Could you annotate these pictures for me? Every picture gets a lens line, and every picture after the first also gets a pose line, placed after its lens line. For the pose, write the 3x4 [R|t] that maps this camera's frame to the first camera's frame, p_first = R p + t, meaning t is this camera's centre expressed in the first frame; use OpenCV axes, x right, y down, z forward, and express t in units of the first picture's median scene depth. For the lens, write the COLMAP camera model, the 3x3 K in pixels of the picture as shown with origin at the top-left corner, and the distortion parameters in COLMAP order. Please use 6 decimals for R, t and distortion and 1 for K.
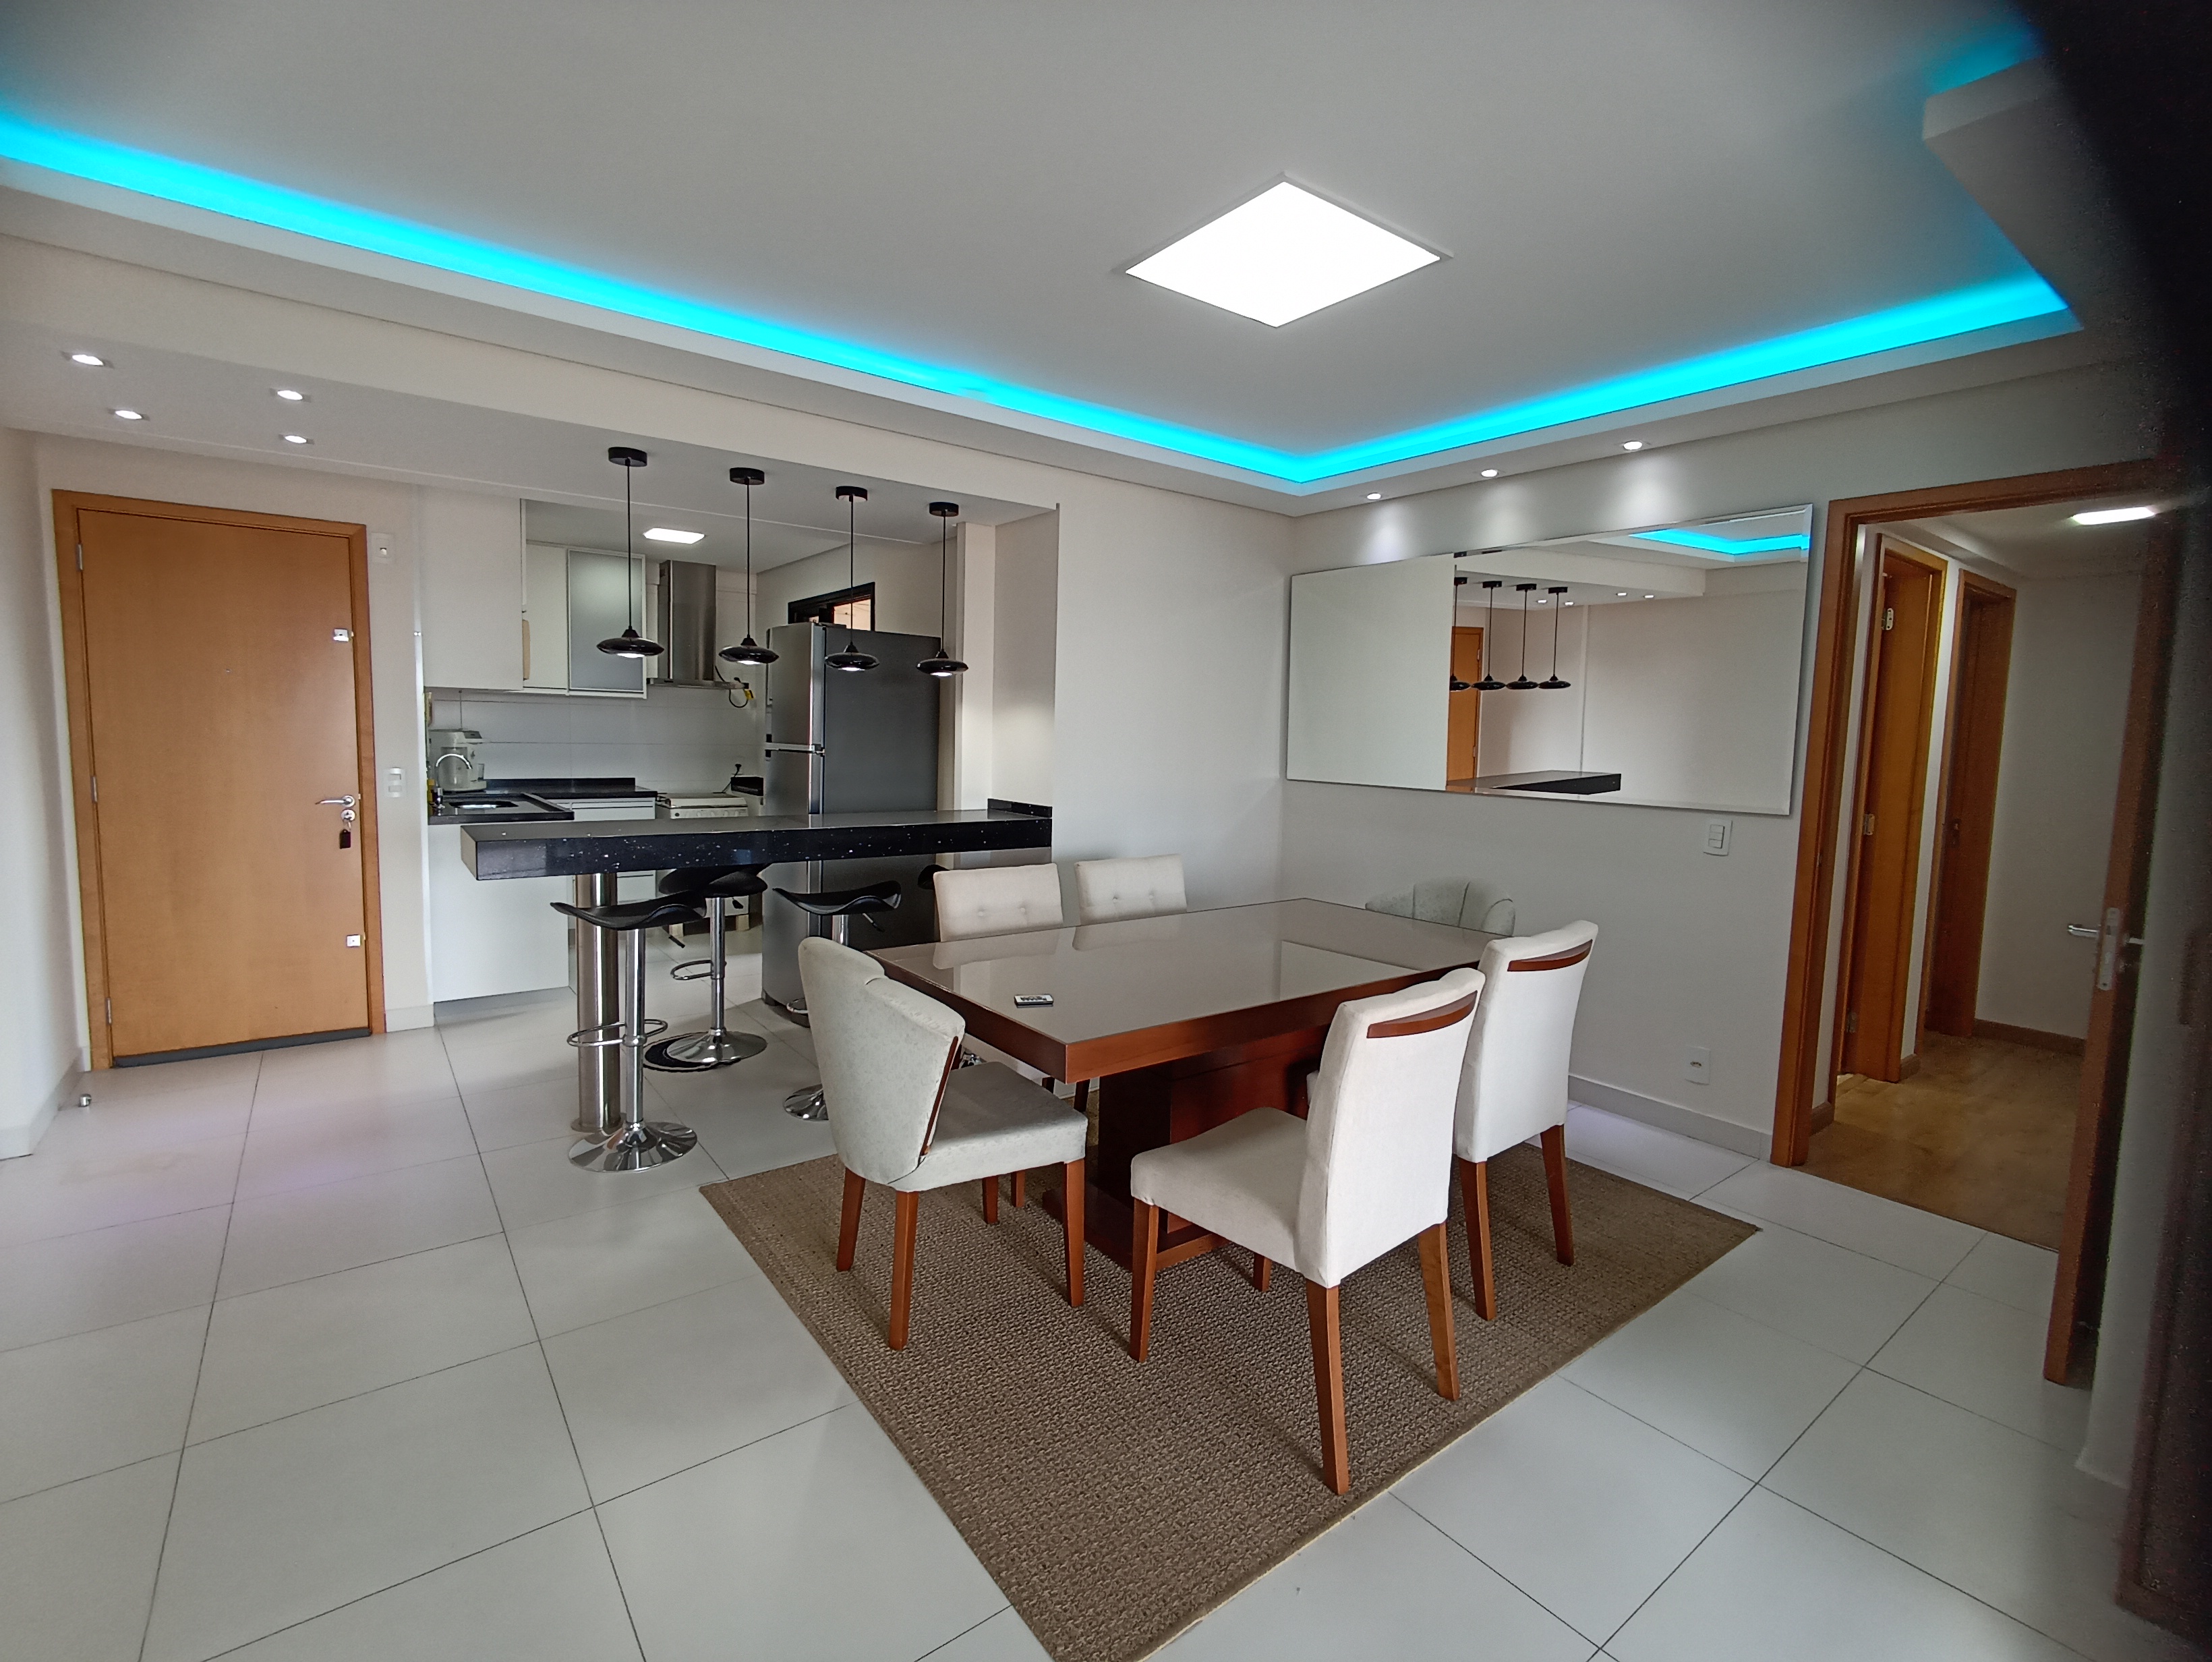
lens RADIAL K [[1007.1, 0, 1102.9], [0, 1007.1, 819.0], [0, 0, 1]] dist [-0.005426, 0.001304]
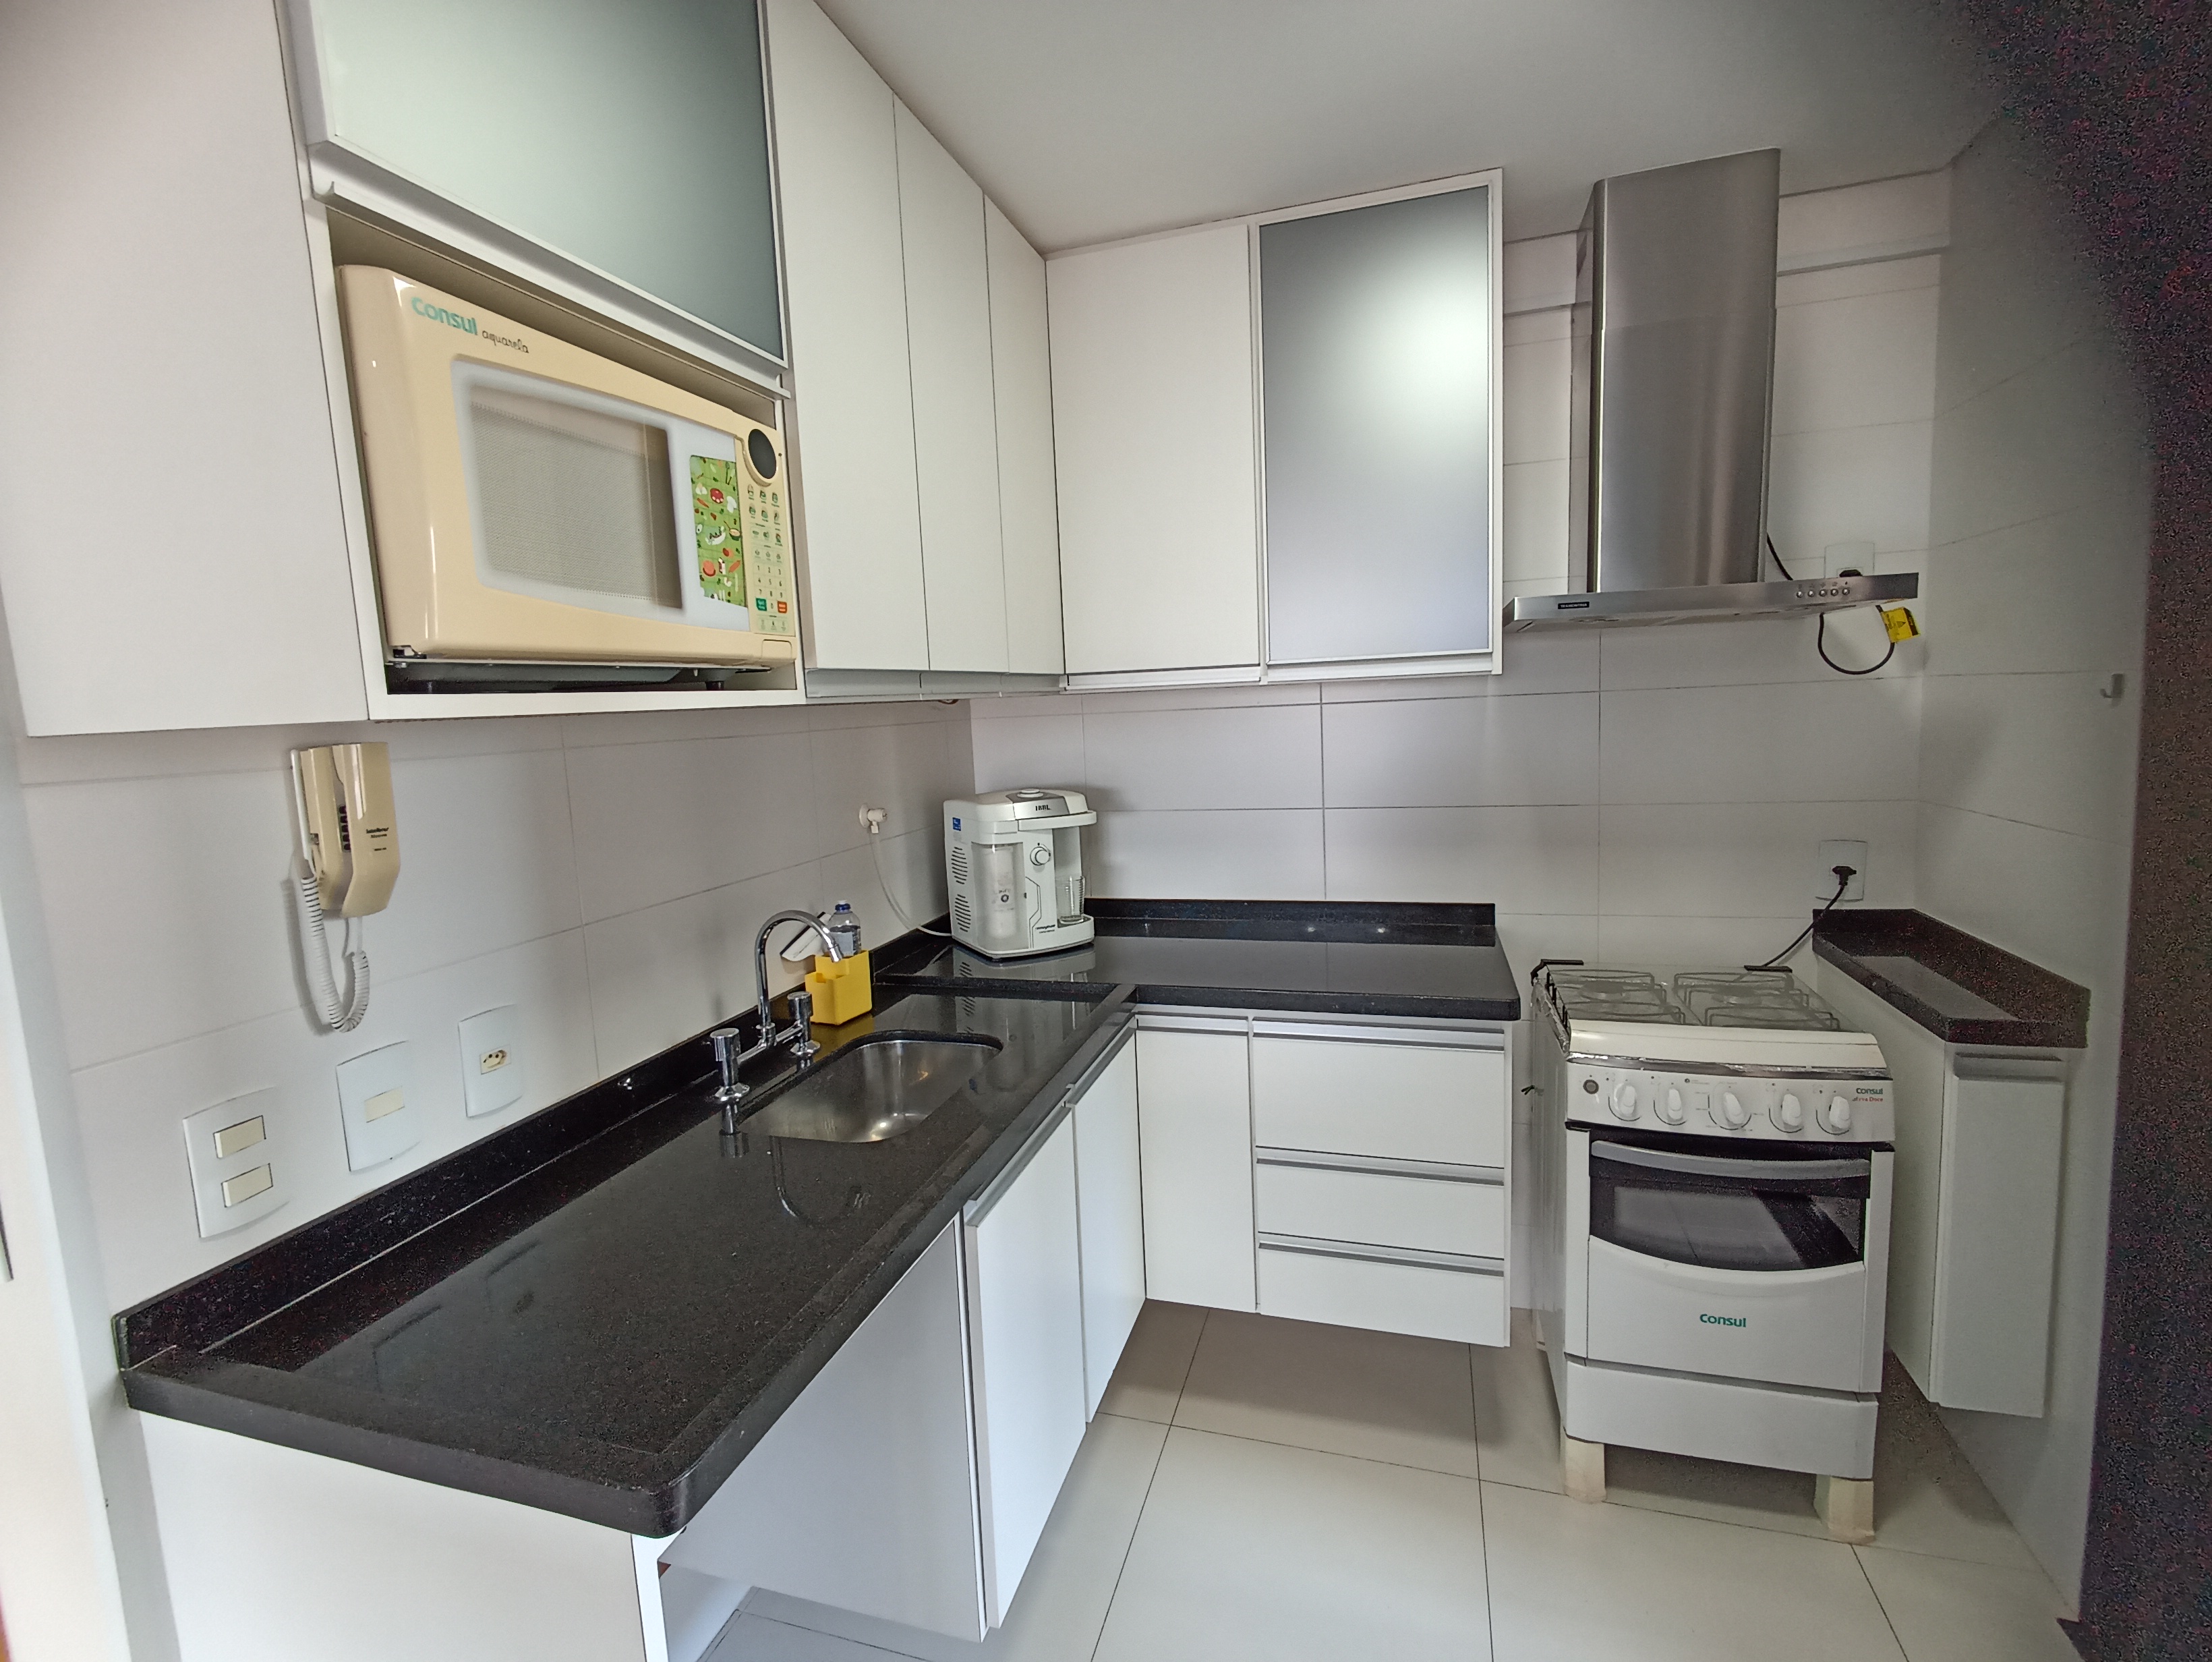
lens RADIAL K [[1007.1, 0, 1095.0], [0, 1007.1, 817.0], [0, 0, 1]] dist [-0.005426, 0.001304]
pose [[0.572070, 0.037626, -0.819341, -0.415805], [-0.009849, 0.999190, 0.039008, -0.131094], [0.820146, -0.014245, 0.571977, 1.096177]]
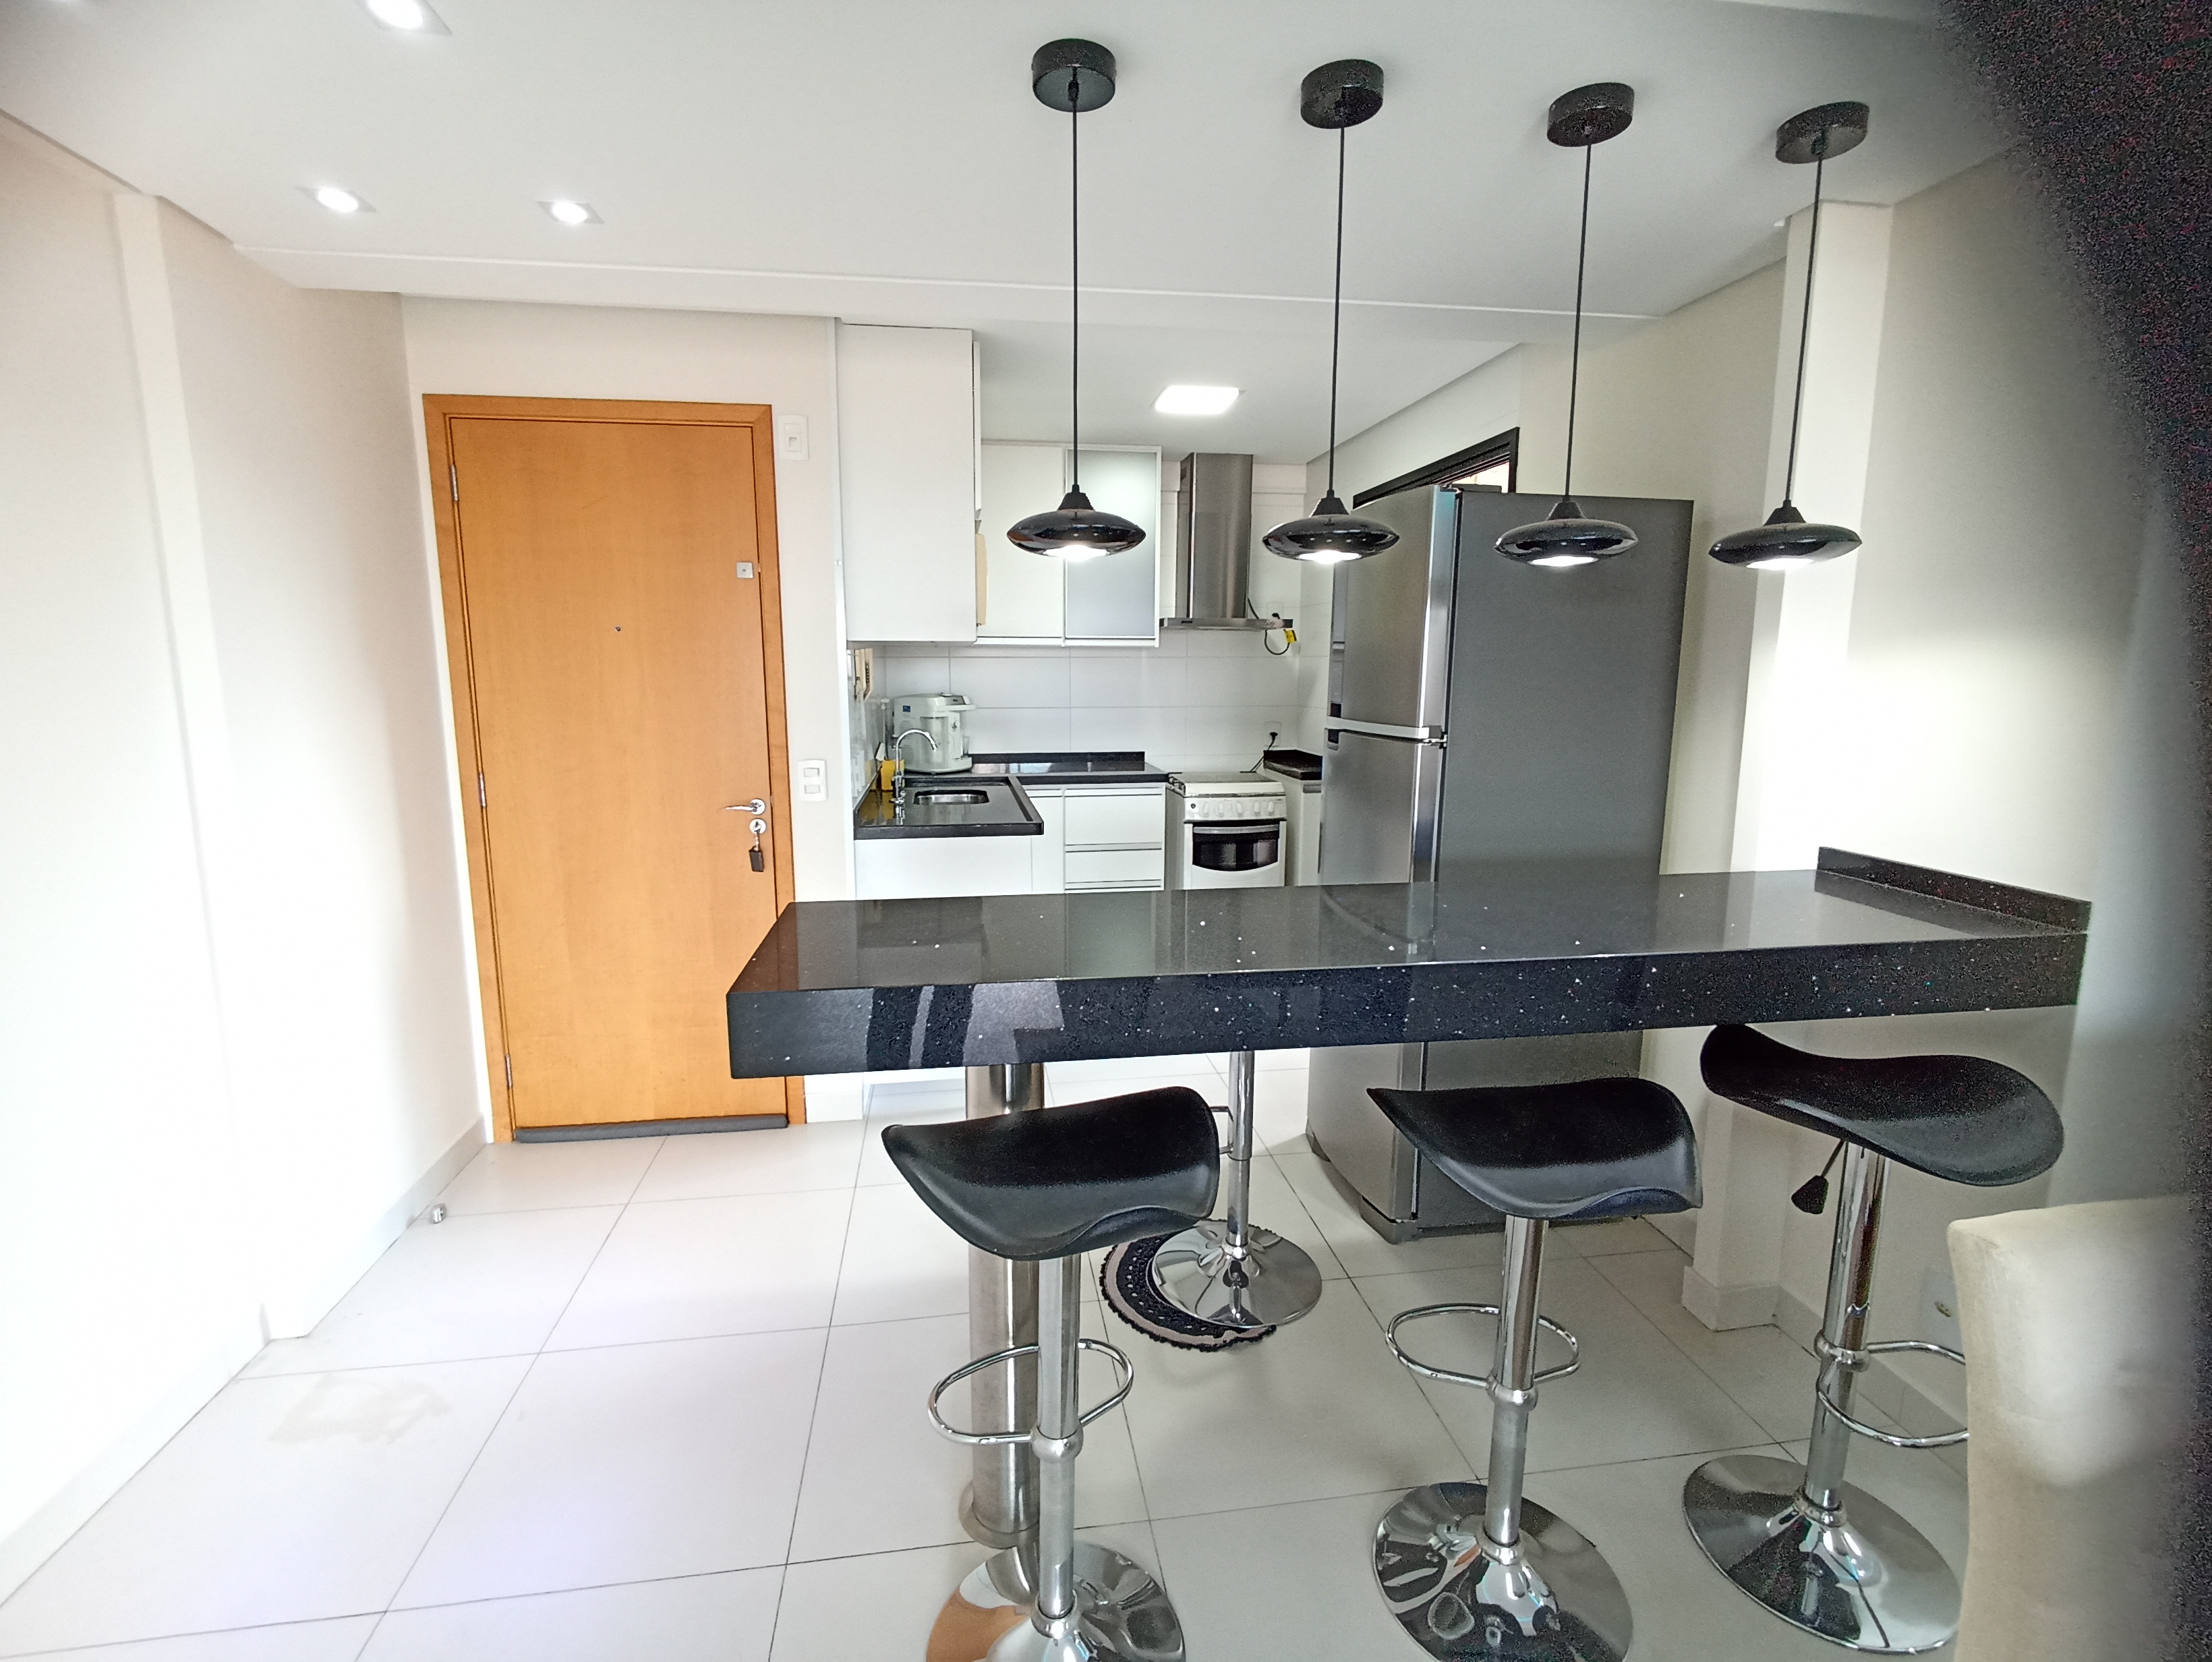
lens RADIAL K [[1007.1, 0, 1097.4], [0, 1007.1, 824.0], [0, 0, 1]] dist [-0.005426, 0.001304]
pose [[0.873024, 0.050481, -0.485057, -0.193589], [-0.019927, 0.997490, 0.067945, -0.059085], [0.487270, -0.049652, 0.871839, 0.494134]]
